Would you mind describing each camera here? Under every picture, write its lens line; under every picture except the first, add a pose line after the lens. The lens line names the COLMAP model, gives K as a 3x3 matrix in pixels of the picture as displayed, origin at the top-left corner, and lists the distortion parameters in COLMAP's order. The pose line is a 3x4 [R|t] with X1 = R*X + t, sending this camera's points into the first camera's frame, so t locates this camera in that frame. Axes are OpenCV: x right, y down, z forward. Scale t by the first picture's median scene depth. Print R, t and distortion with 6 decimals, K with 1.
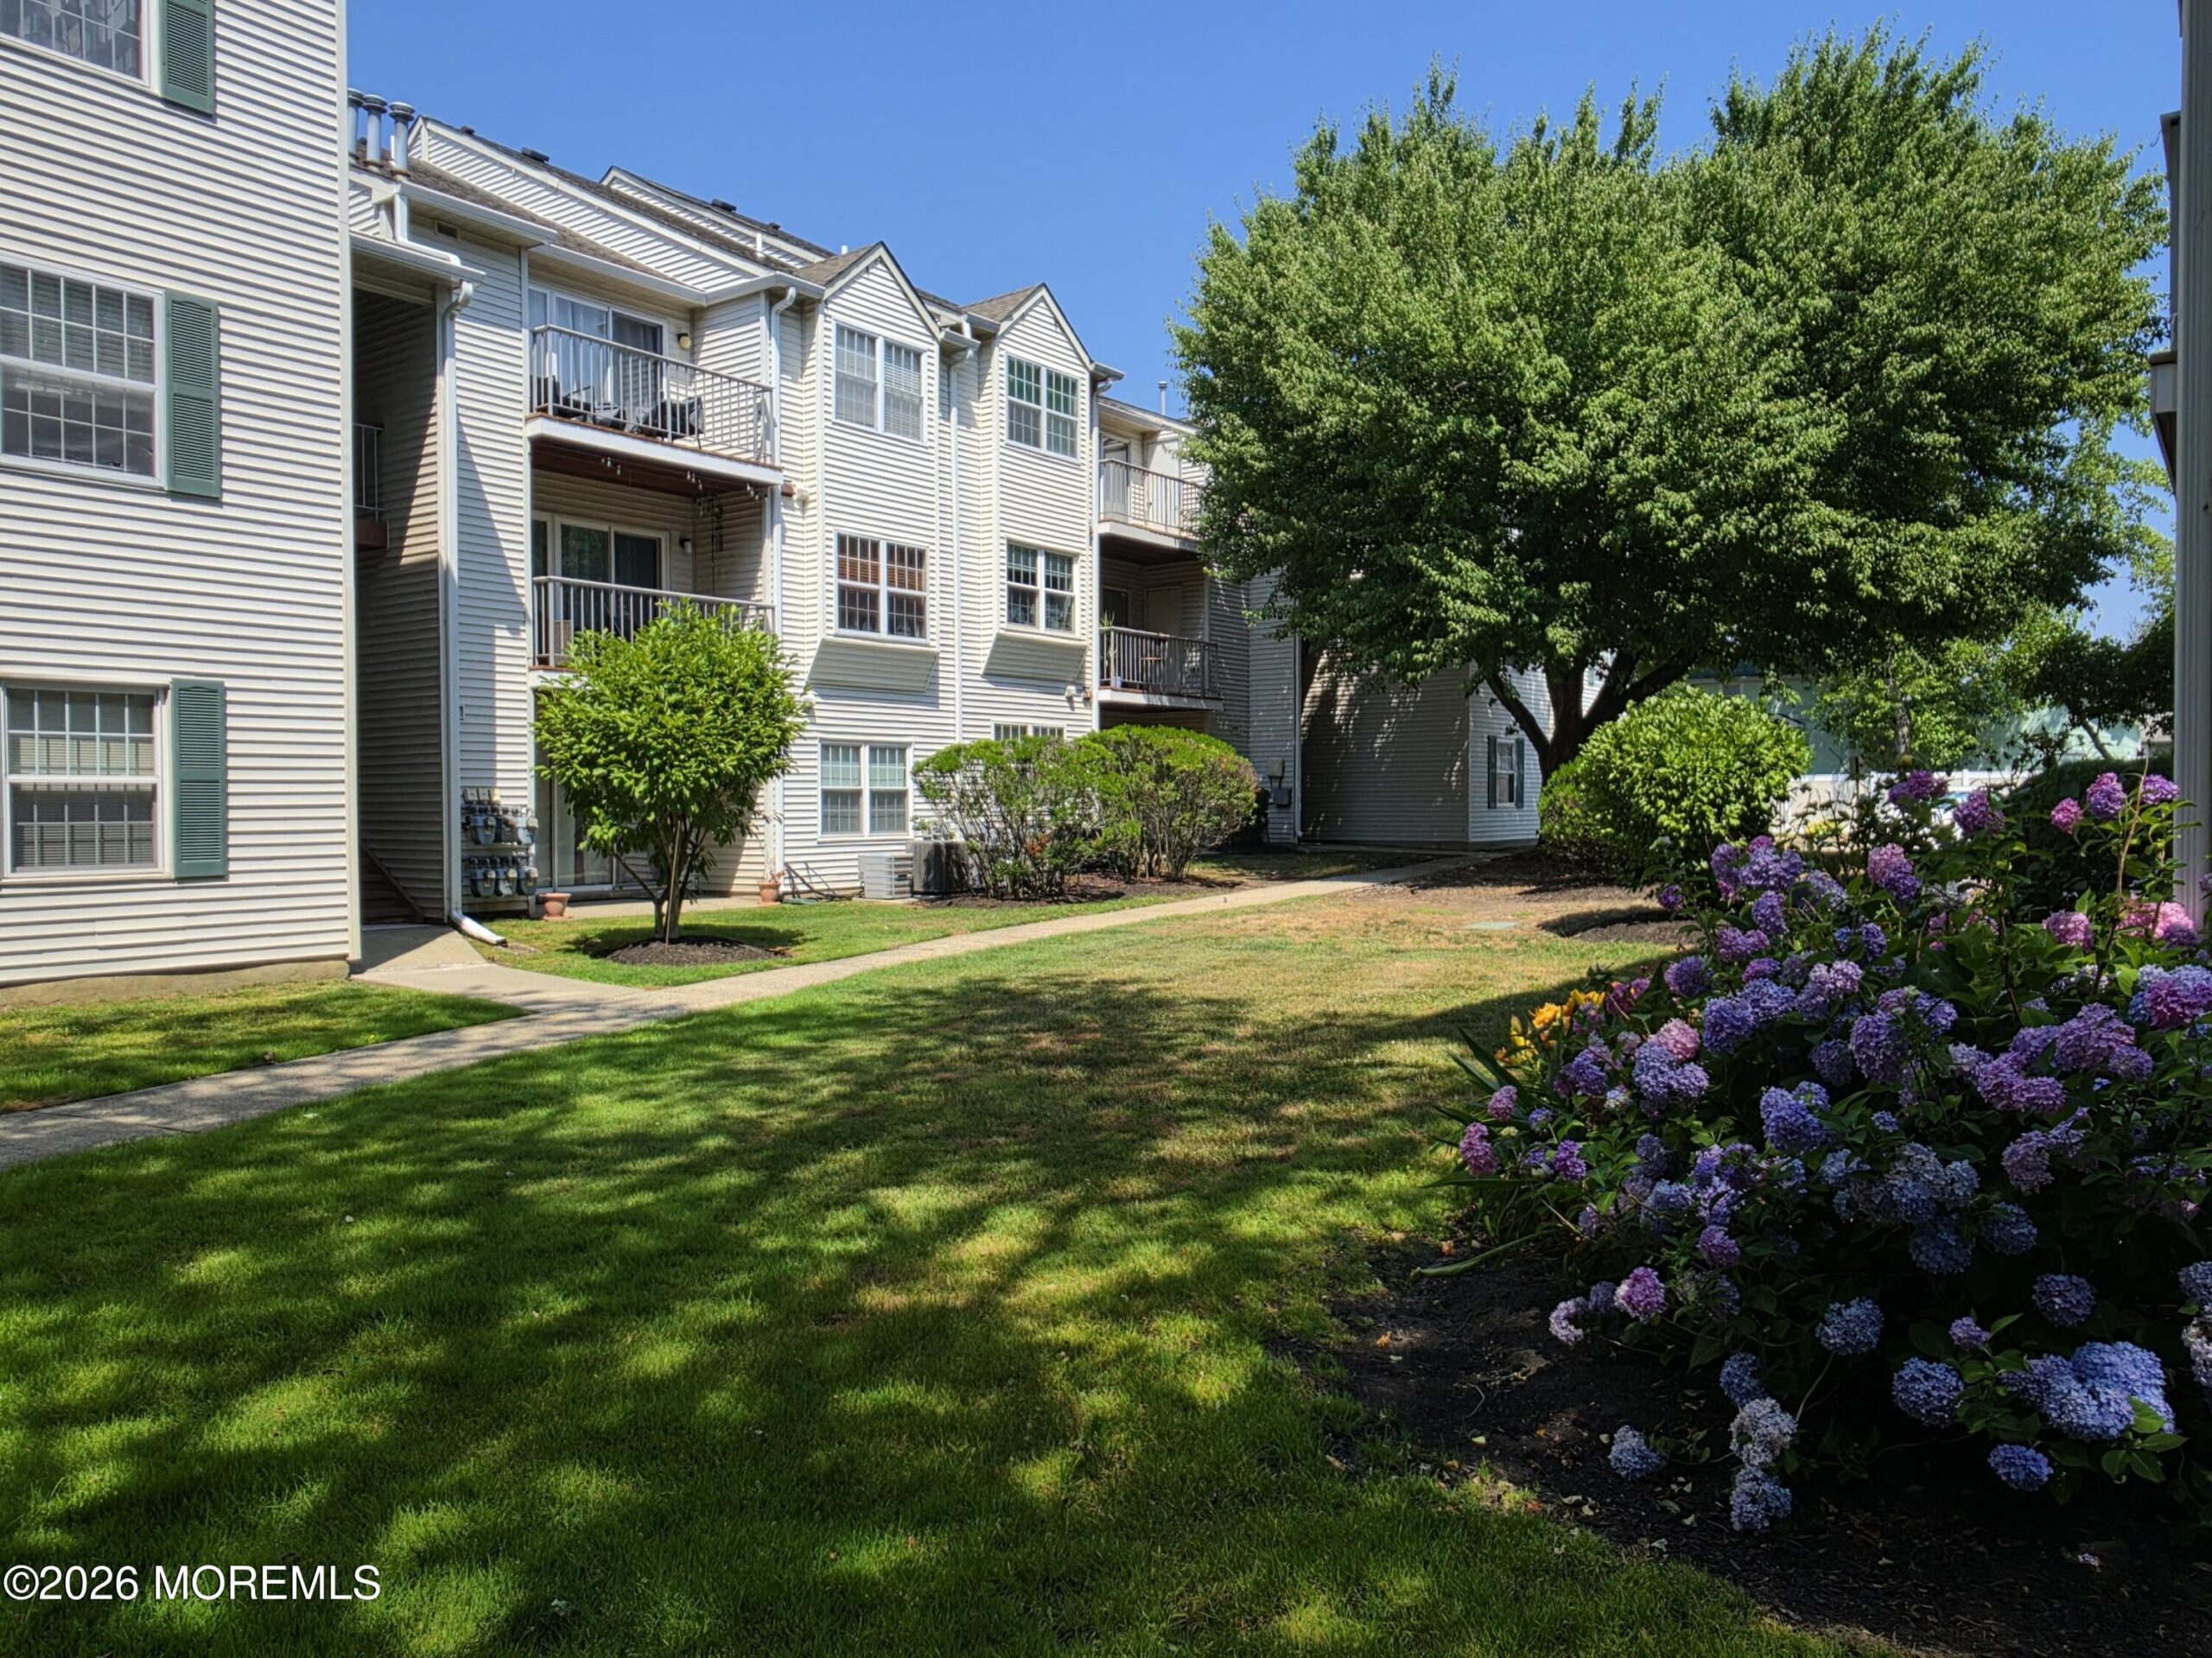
lens RADIAL K [[1532.4, 0, 1106.0], [0, 1532.4, 829.0], [0, 0, 1]] dist [-0.009935, -0.000819]
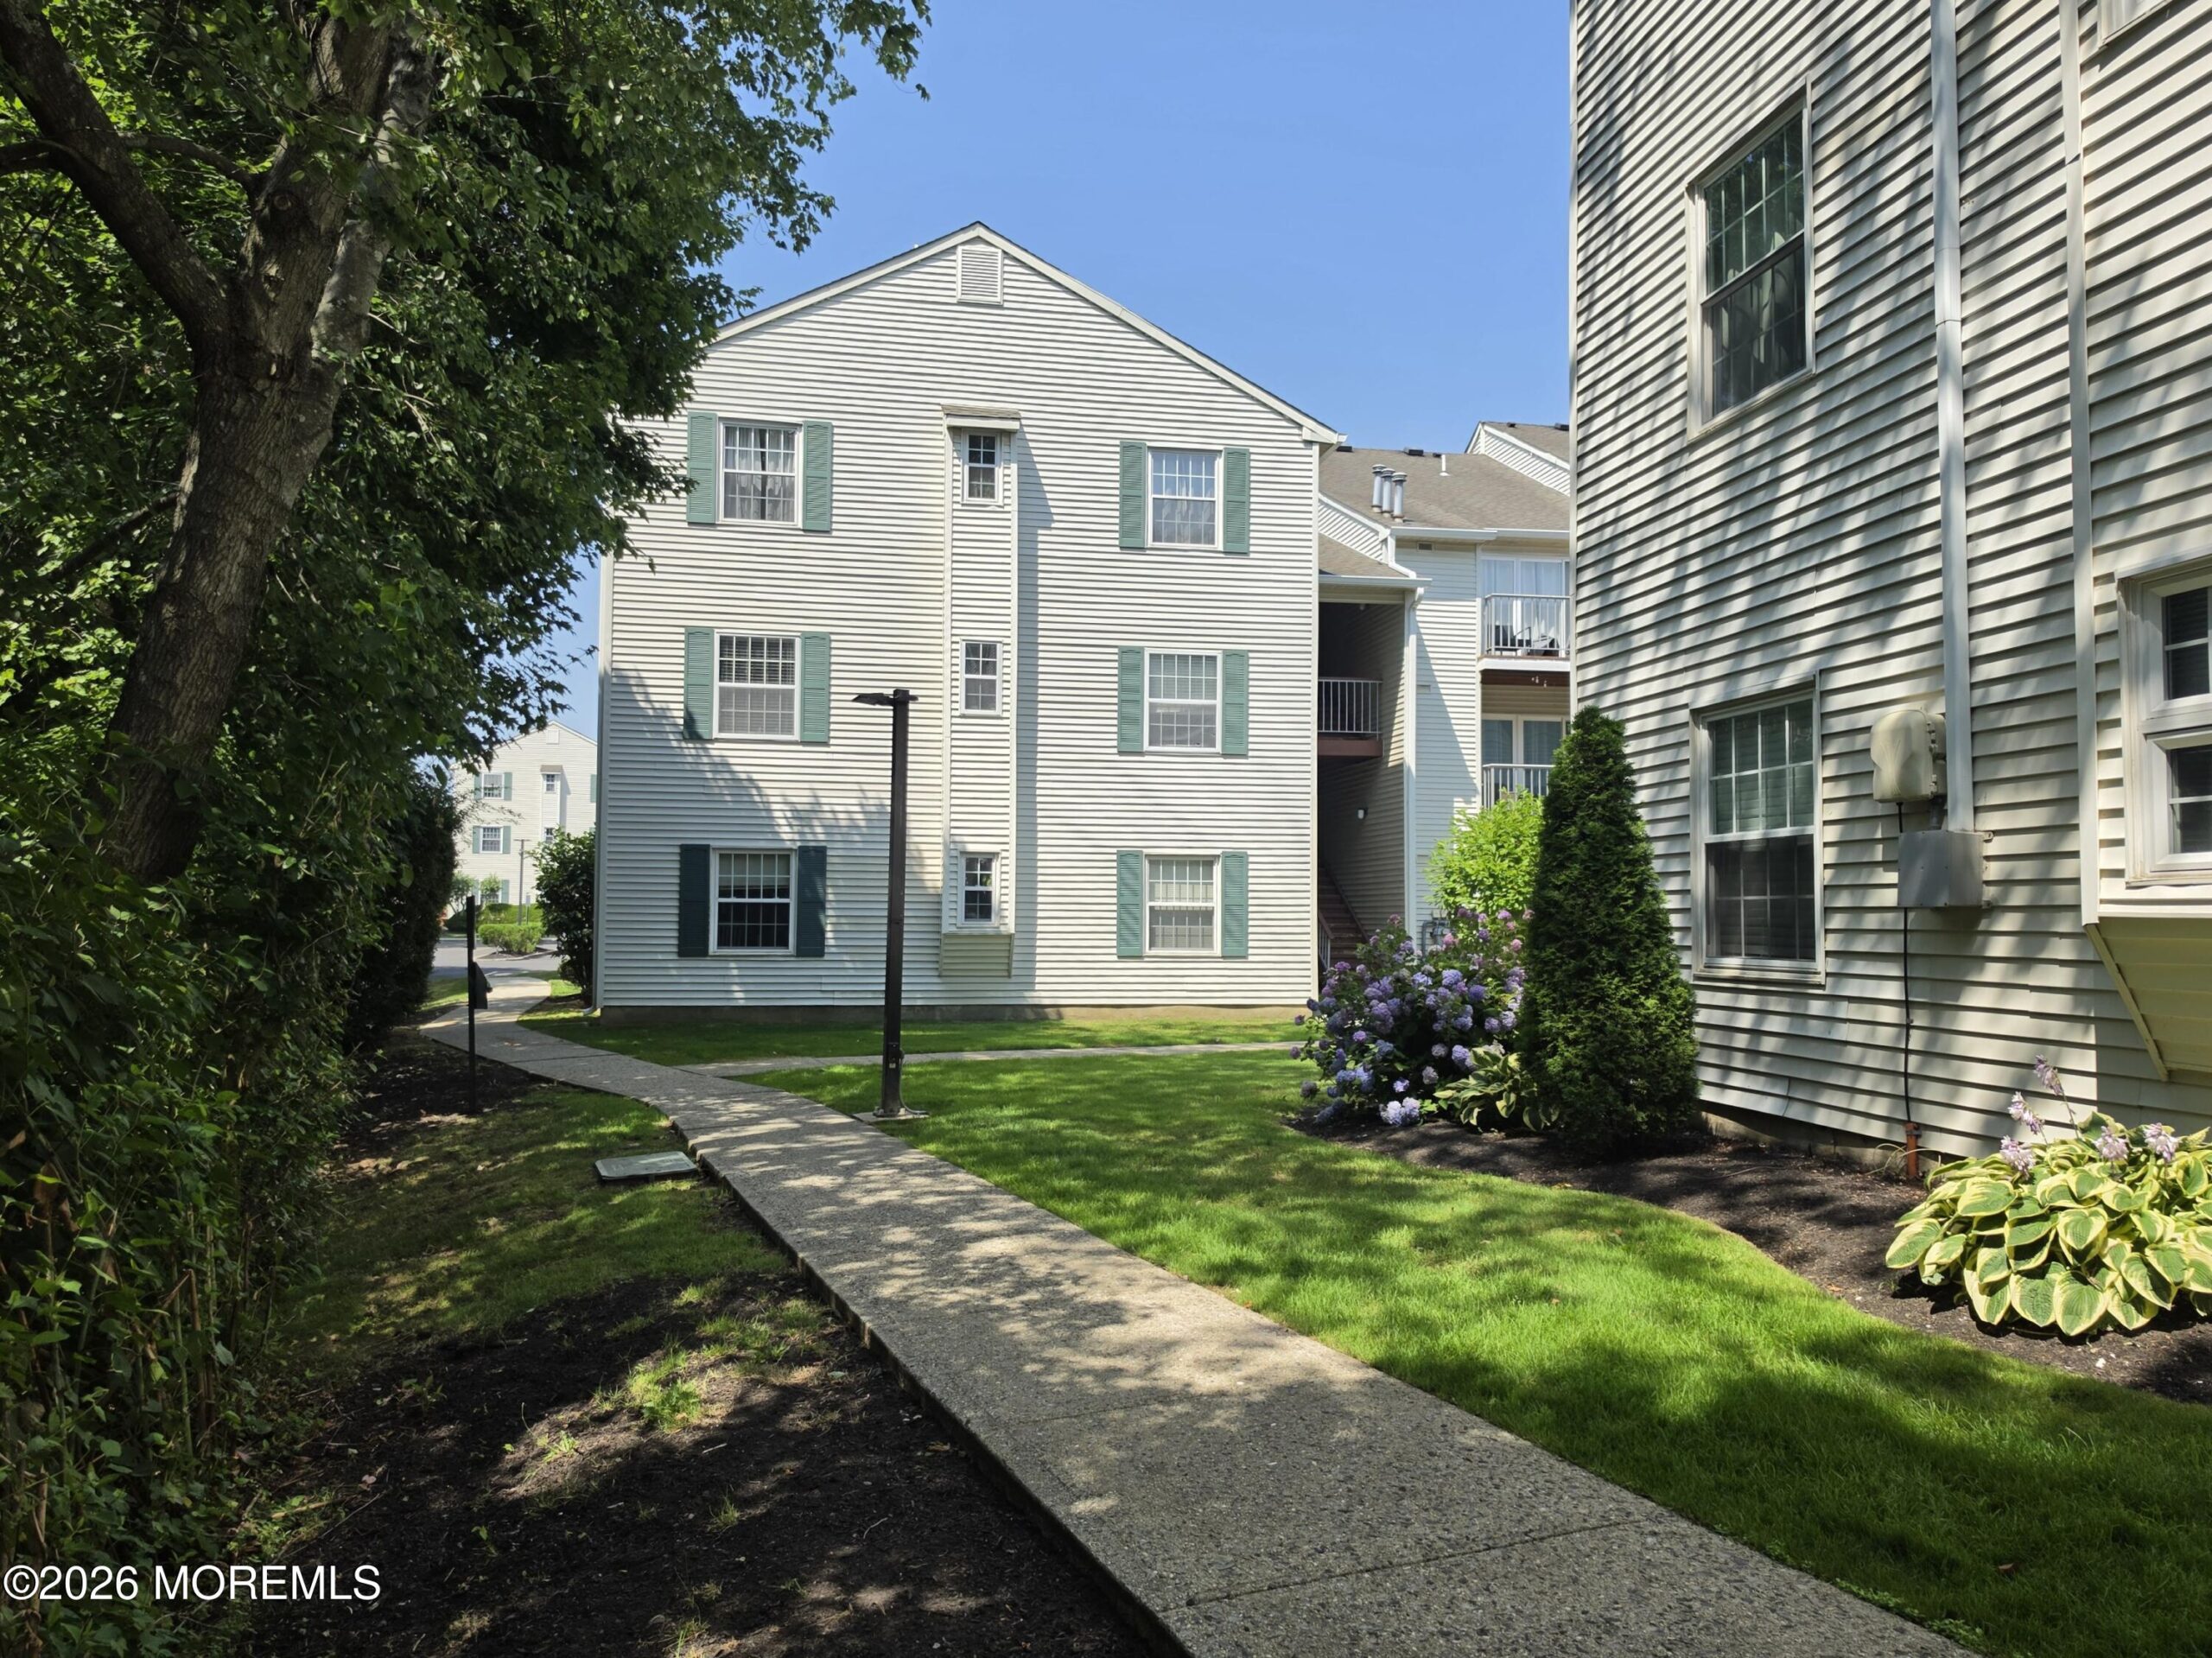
lens RADIAL K [[1532.4, 0, 1106.0], [0, 1532.4, 829.0], [0, 0, 1]] dist [-0.009935, -0.000819]
pose [[0.724524, -0.029311, -0.688626, 0.603563], [-0.025490, 0.997272, -0.069267, 0.010057], [0.688778, 0.067739, 0.721801, -0.484808]]
